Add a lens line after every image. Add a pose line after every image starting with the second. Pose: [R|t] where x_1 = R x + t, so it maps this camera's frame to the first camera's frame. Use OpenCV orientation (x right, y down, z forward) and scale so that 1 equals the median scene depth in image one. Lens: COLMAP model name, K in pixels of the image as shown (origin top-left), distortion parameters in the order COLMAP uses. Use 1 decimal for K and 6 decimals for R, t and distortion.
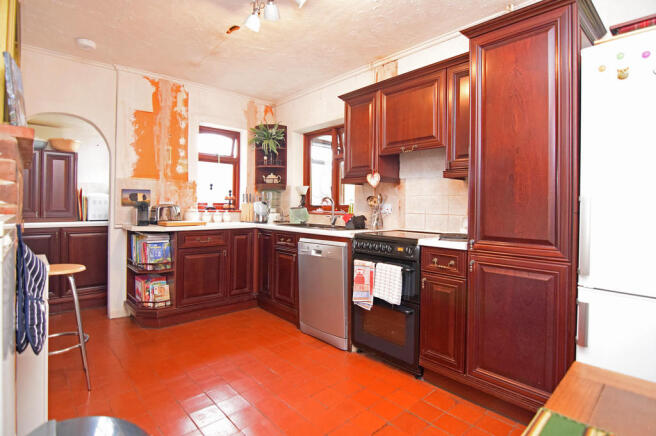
lens RADIAL K [[333.9, 0, 323.5], [0, 333.9, 202.8], [0, 0, 1]] dist [0.000453, -0.000208]
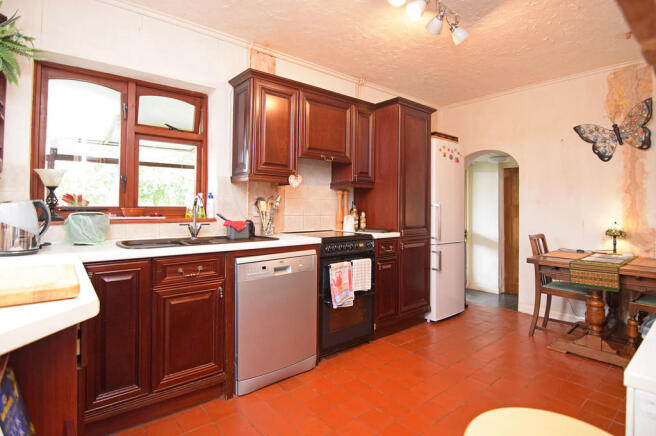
lens RADIAL K [[333.9, 0, 323.5], [0, 333.9, 202.8], [0, 0, 1]] dist [0.000453, -0.000208]
pose [[0.053997, 0.001965, 0.998539, -0.918007], [-0.013607, 0.999907, -0.001232, -0.009392], [-0.998448, -0.013521, 0.054019, 1.001741]]
